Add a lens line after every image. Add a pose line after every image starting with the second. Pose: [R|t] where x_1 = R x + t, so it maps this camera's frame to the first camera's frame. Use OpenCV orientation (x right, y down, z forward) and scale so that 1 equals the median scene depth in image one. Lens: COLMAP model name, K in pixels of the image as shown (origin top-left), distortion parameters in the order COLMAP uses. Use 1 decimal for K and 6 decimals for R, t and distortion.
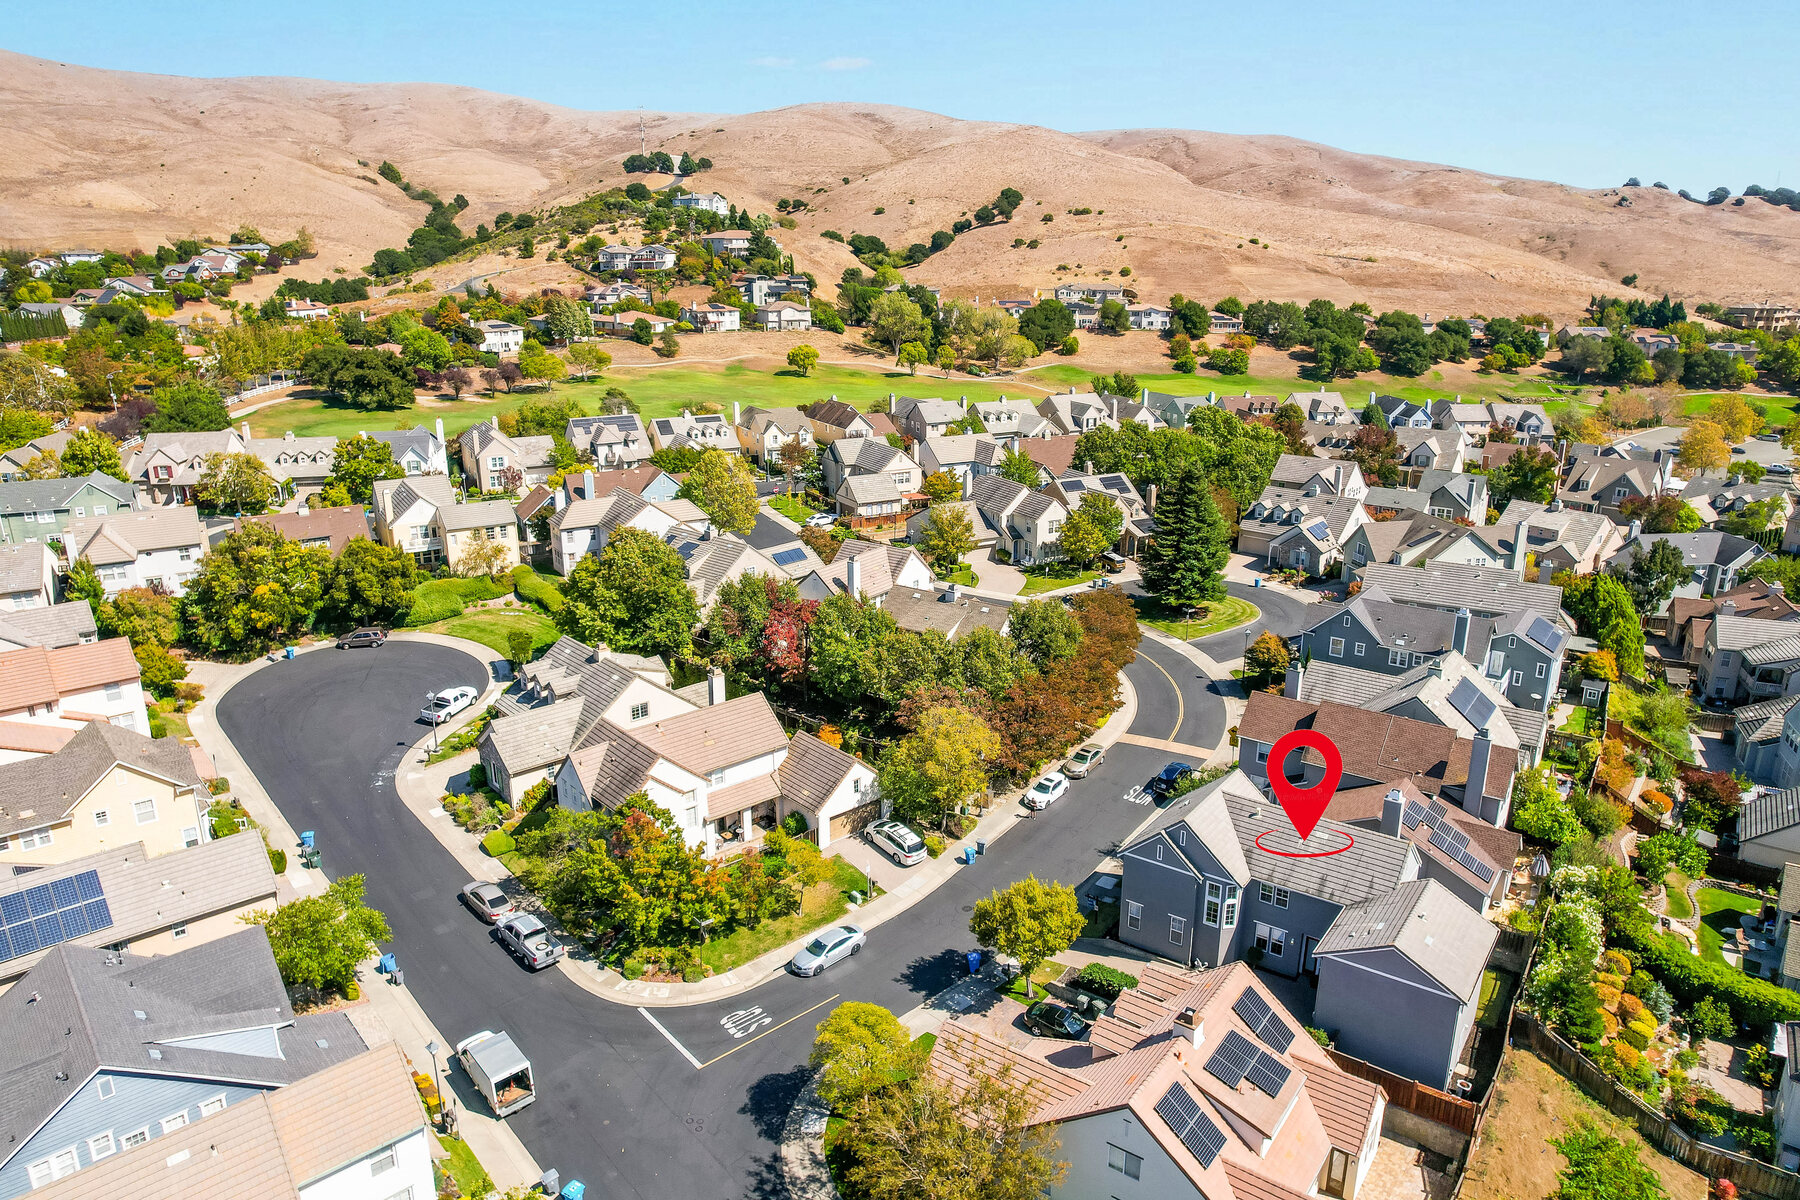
lens RADIAL K [[1168.8, 0, 903.7], [0, 1168.8, 589.8], [0, 0, 1]] dist [-0.056738, 0.048113]
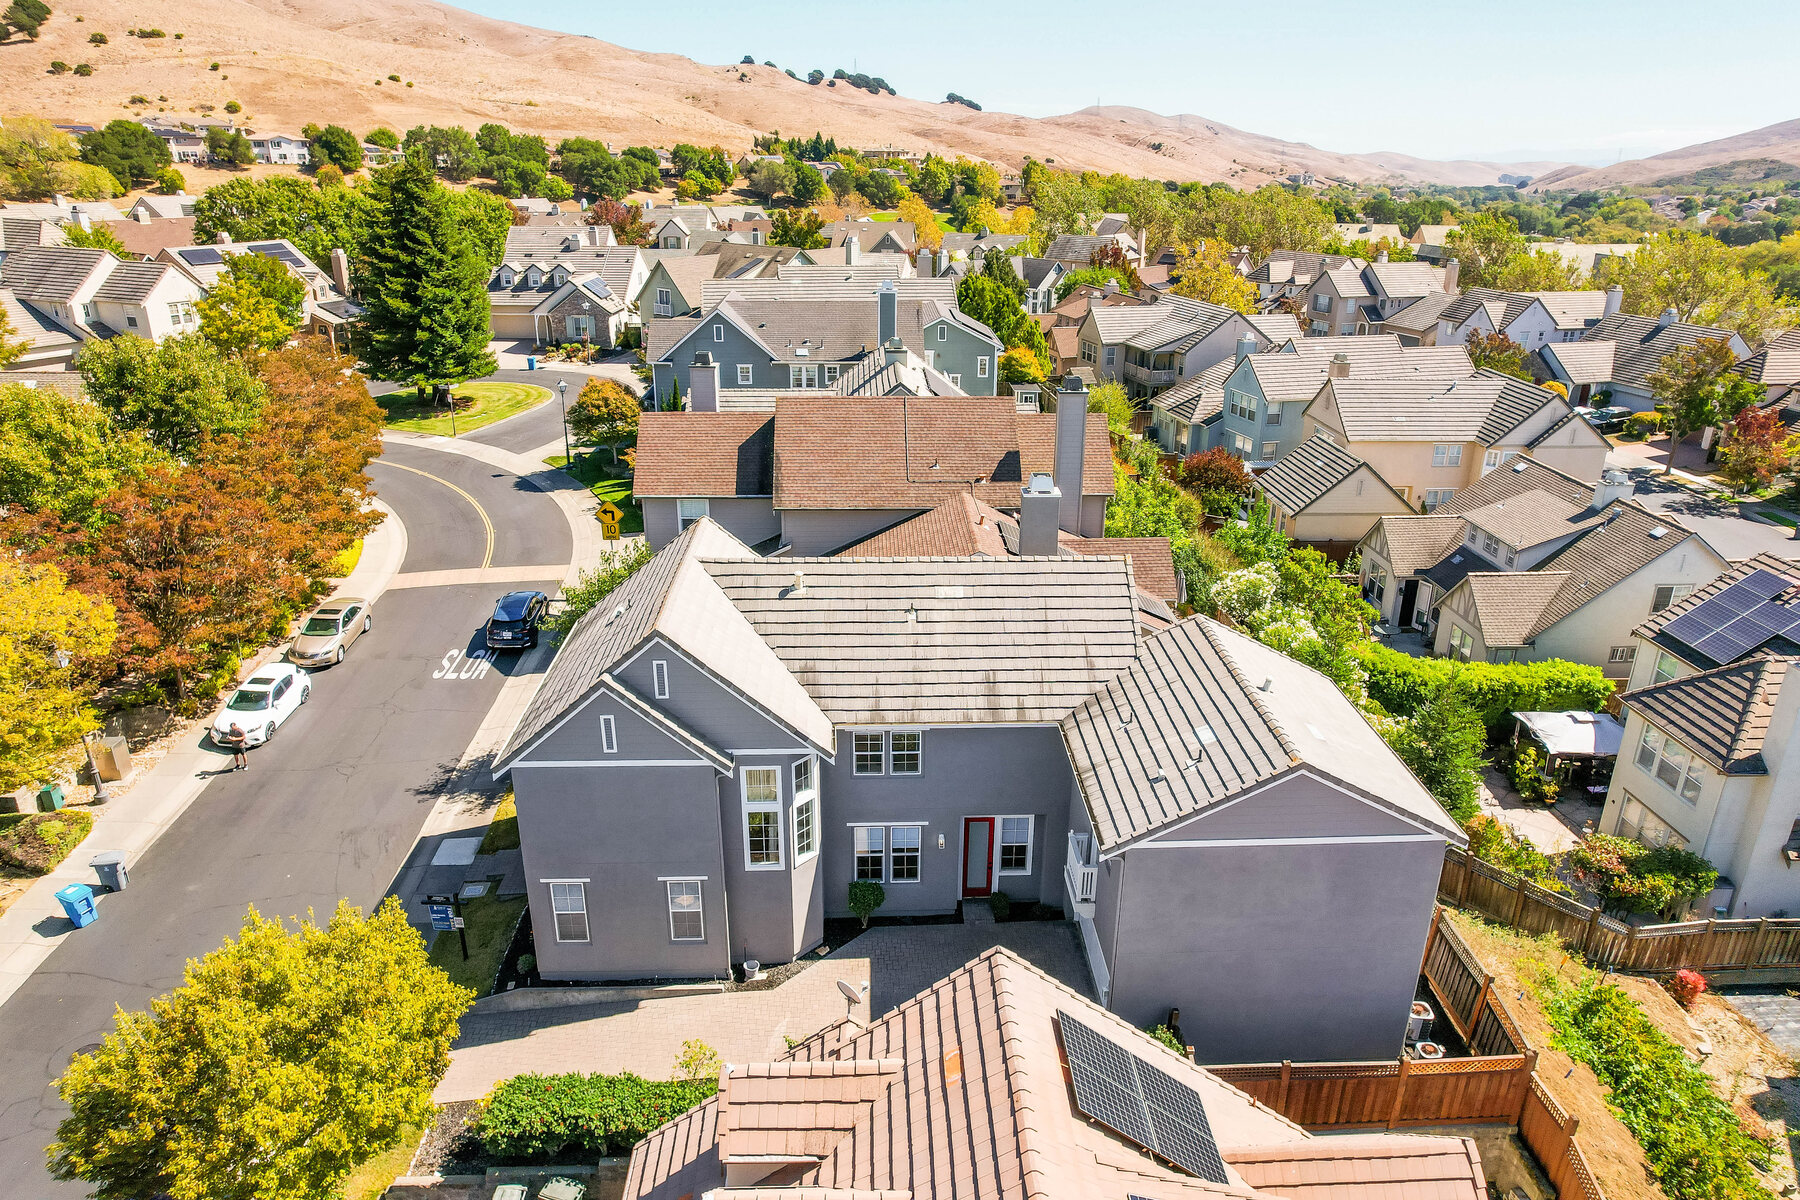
lens RADIAL K [[1168.8, 0, 919.5], [0, 1168.8, 615.0], [0, 0, 1]] dist [-0.056738, 0.048113]
pose [[0.773950, -0.223980, 0.592313, 0.037791], [0.163905, 0.974338, 0.154273, 0.067101], [-0.611668, -0.022316, 0.790800, 0.293315]]
